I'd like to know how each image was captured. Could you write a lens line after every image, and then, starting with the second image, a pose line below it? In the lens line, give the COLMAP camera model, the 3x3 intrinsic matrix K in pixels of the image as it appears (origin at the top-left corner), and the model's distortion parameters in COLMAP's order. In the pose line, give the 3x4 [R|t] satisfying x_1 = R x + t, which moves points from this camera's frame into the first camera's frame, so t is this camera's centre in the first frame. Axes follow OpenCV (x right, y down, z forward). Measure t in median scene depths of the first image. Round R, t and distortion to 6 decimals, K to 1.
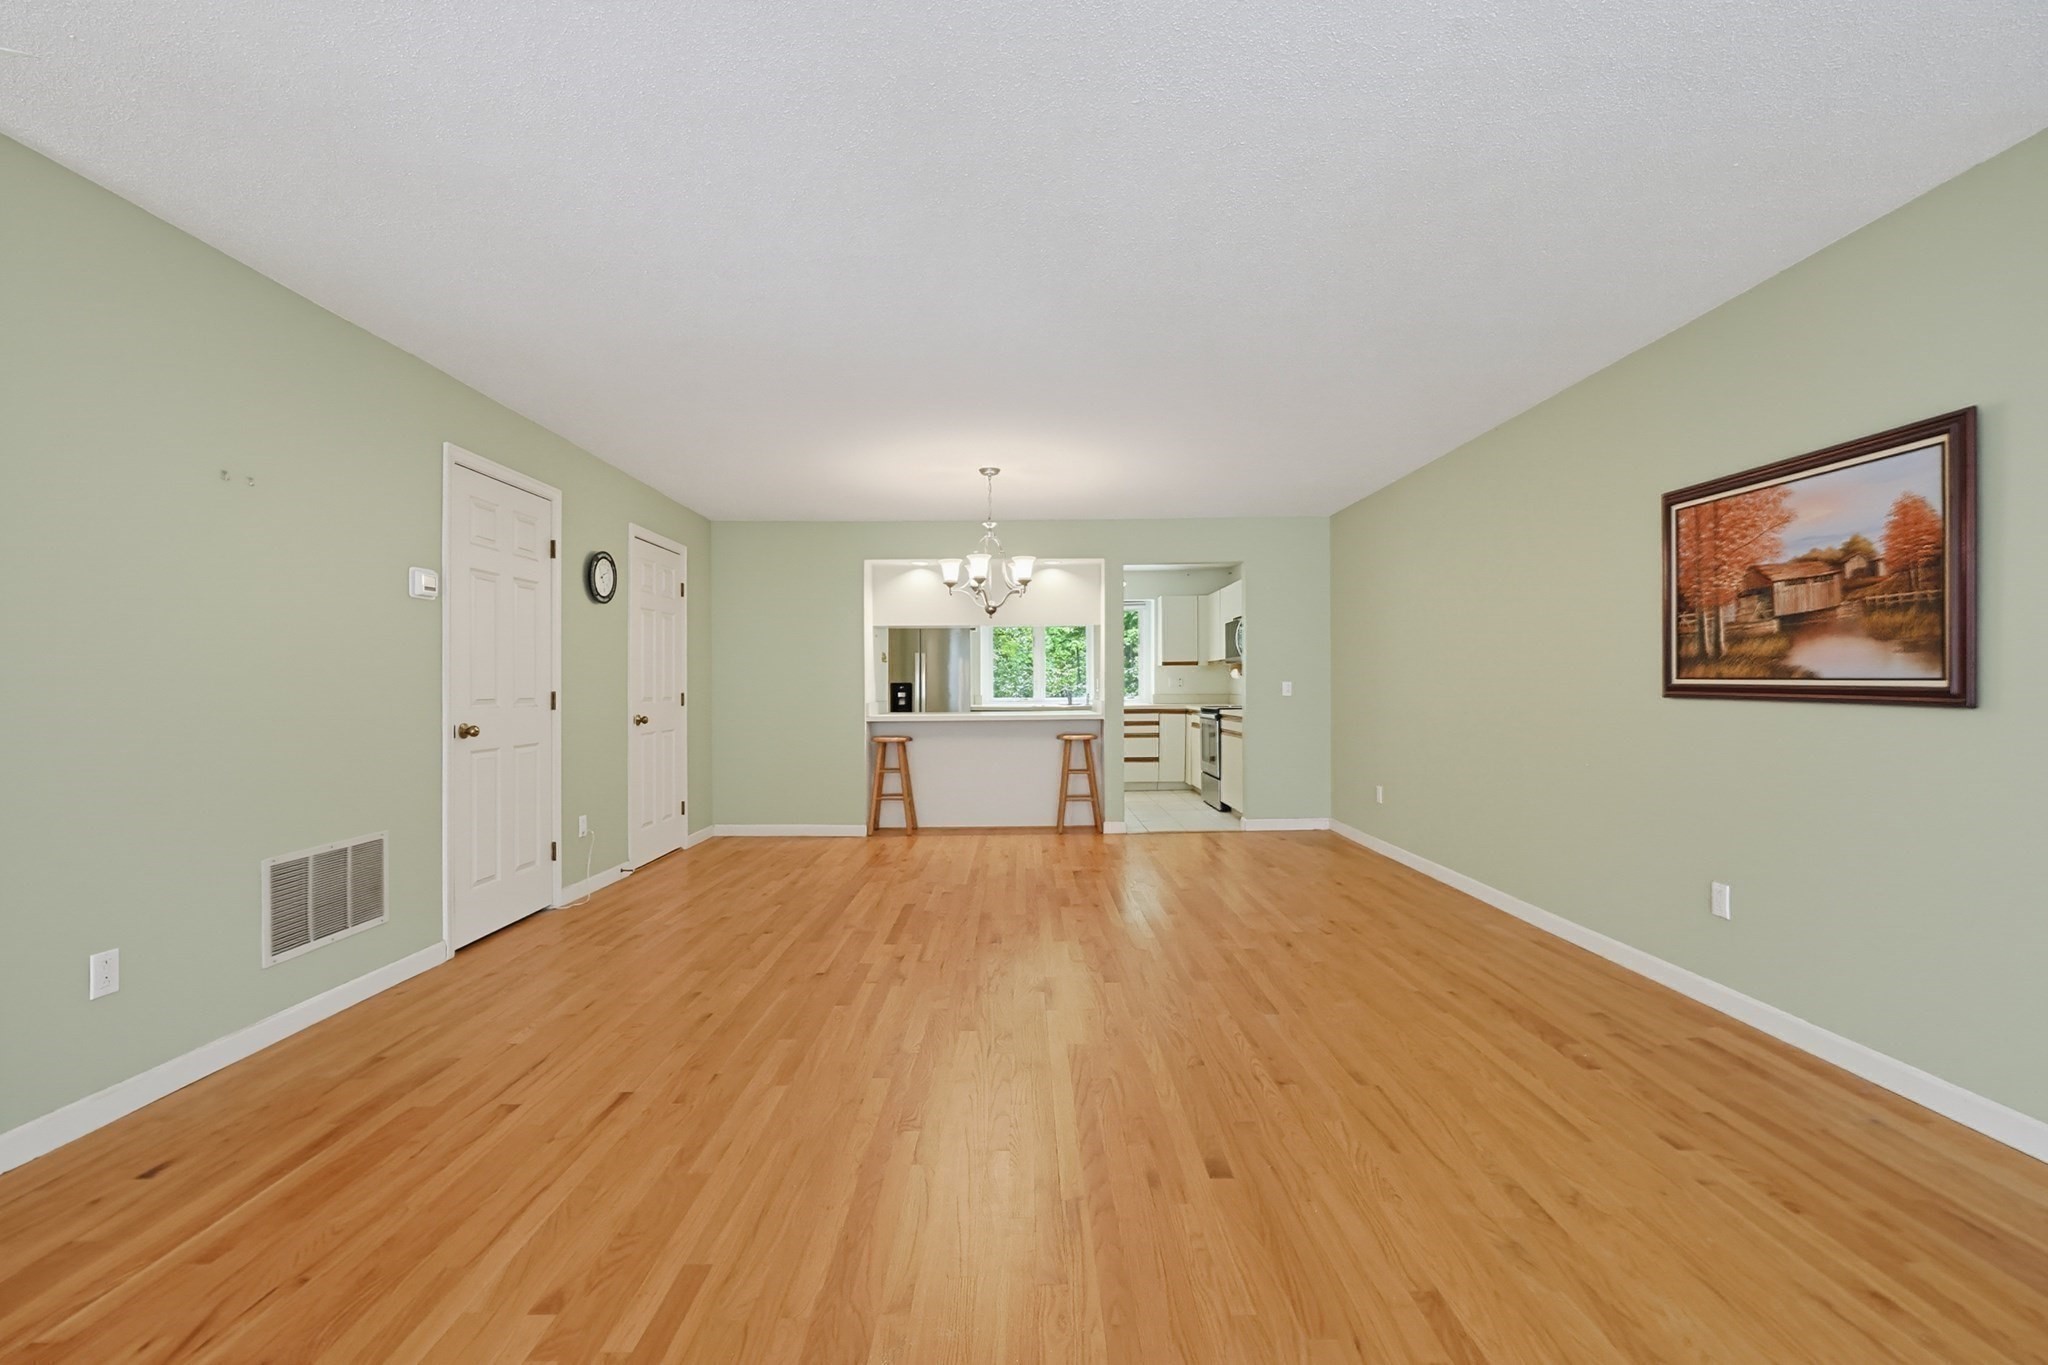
lens RADIAL K [[880.2, 0, 1024.0], [0, 880.2, 682.5], [0, 0, 1]] dist [0.001069, -0.000067]
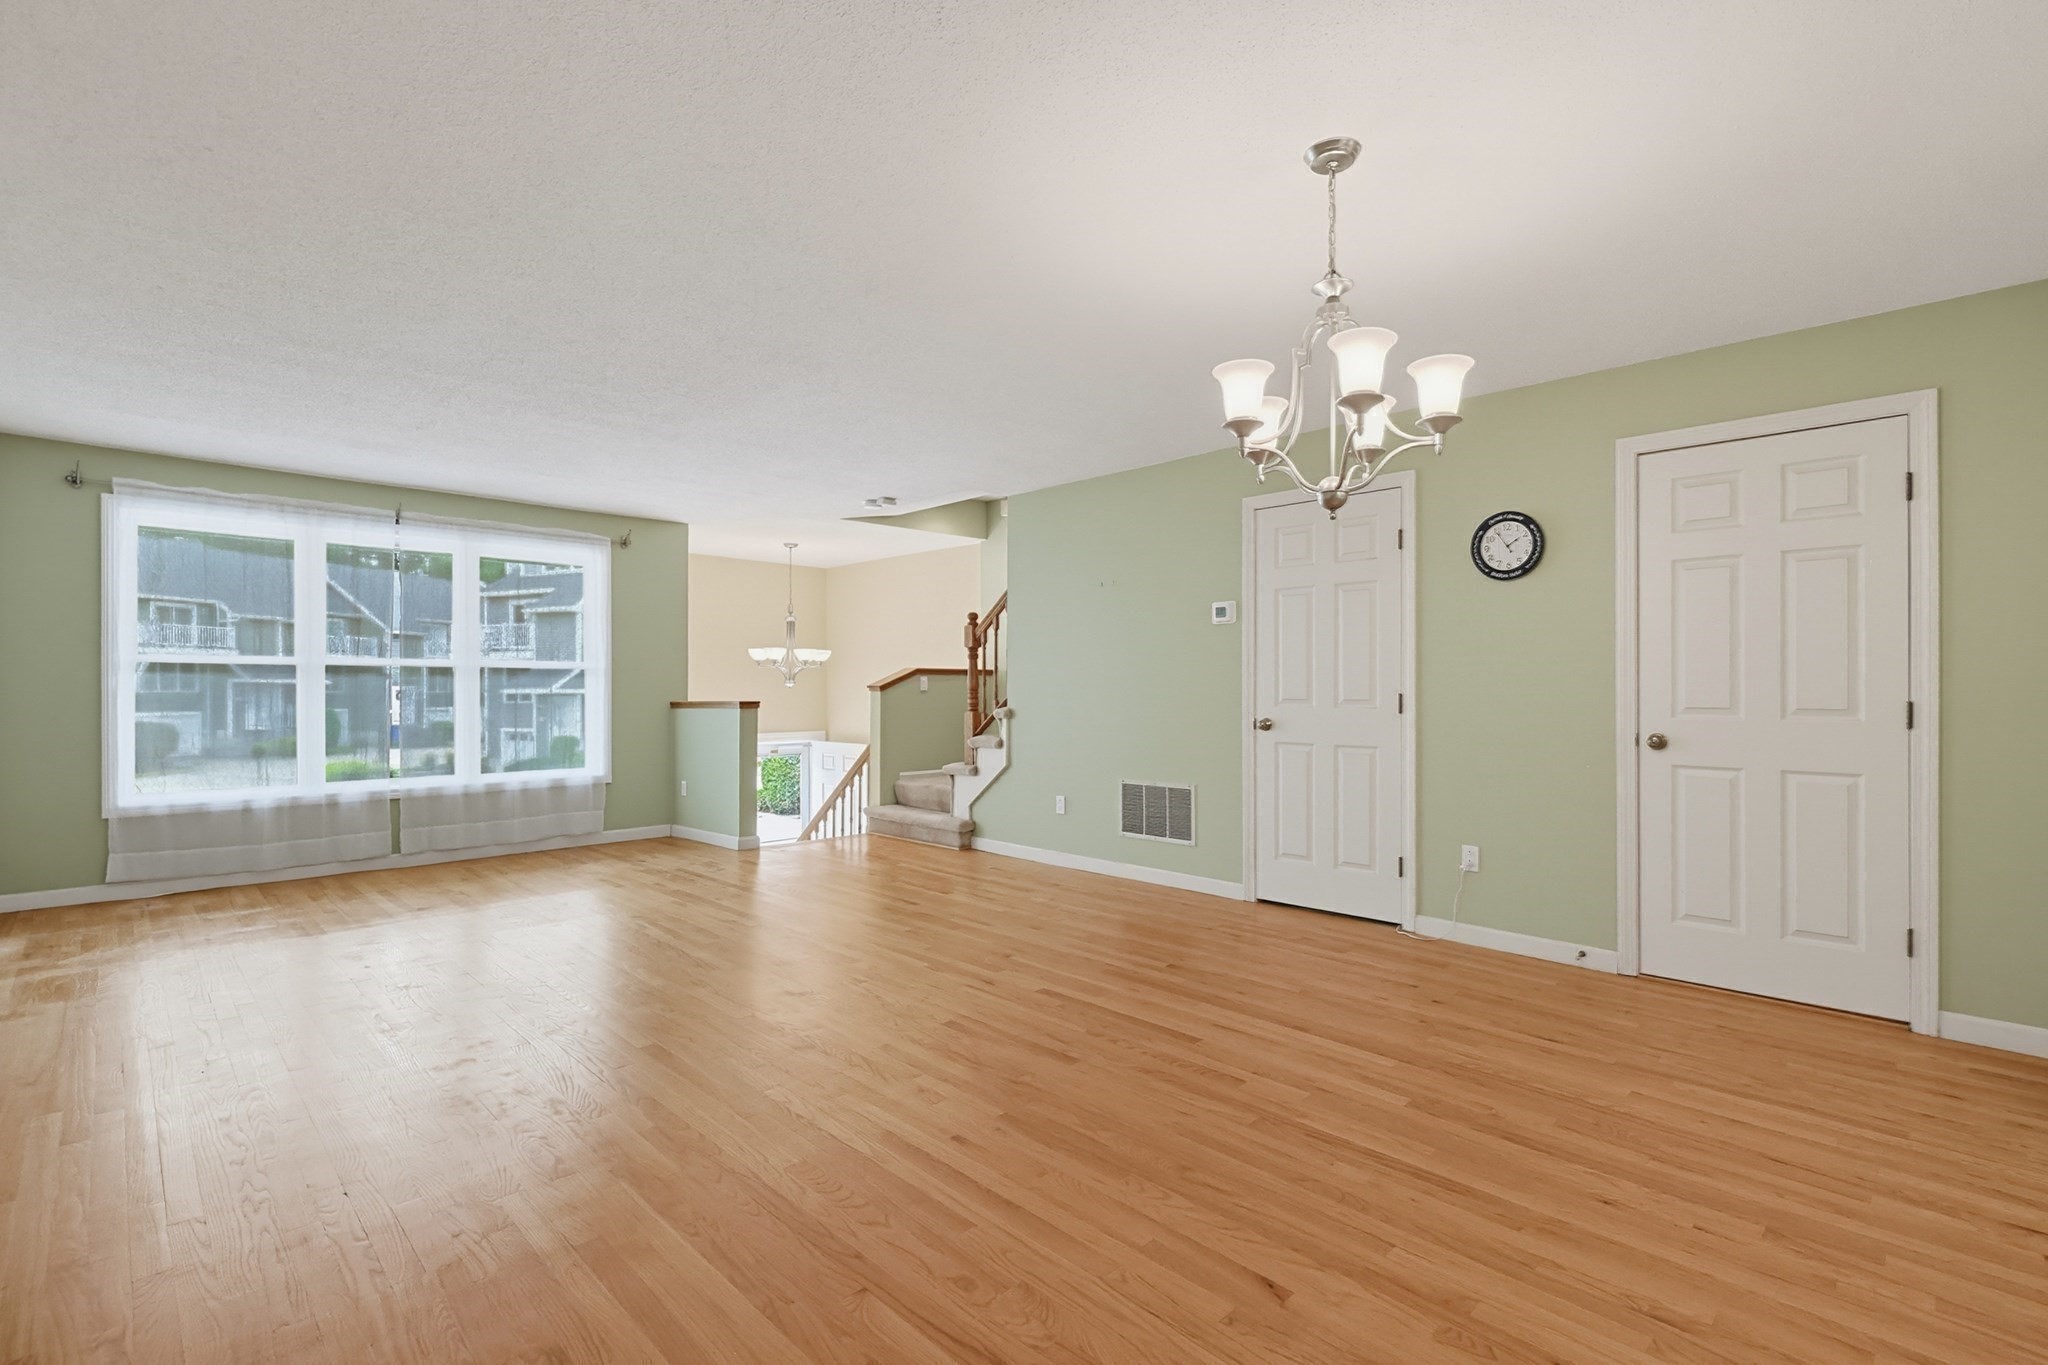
lens RADIAL K [[912.6, 0, 1024.9], [0, 912.6, 687.7], [0, 0, 1]] dist [0.000523, 0.000187]
pose [[-0.710470, 0.001482, -0.703726, 0.505748], [0.003632, 0.999992, -0.001561, 0.004948], [0.703718, -0.003665, -0.710470, 1.701434]]
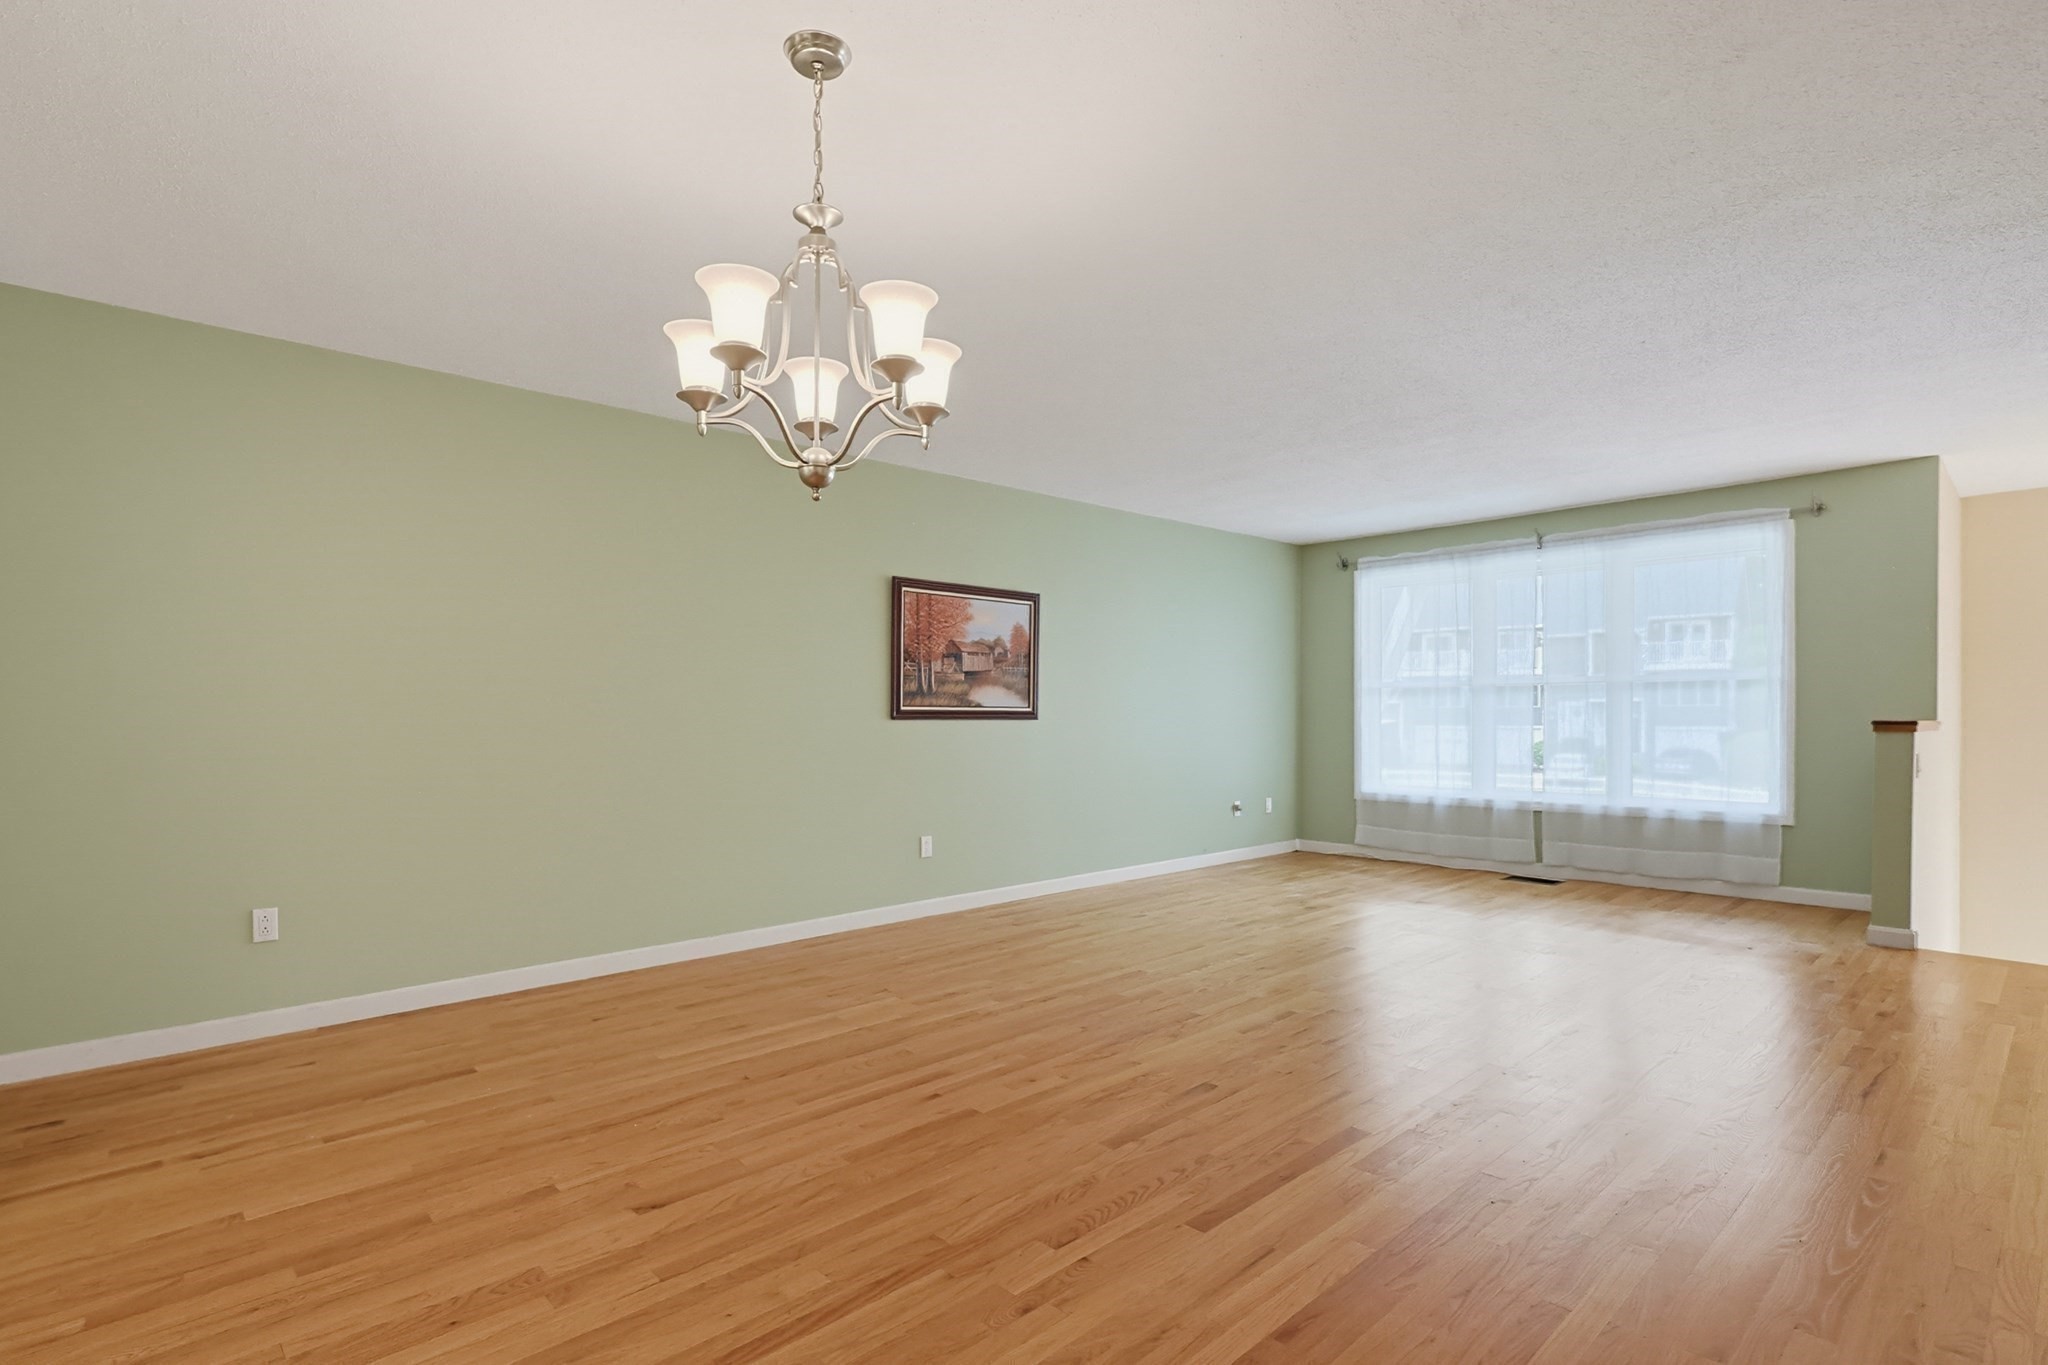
lens RADIAL K [[989.8, 0, 1048.6], [0, 989.8, 718.5], [0, 0, 1]] dist [-0.000414, -0.000081]
pose [[-0.699248, 0.003799, 0.714869, -0.517612], [0.007381, 0.999971, 0.001906, 0.013000], [-0.714841, 0.006609, -0.699256, 1.705448]]
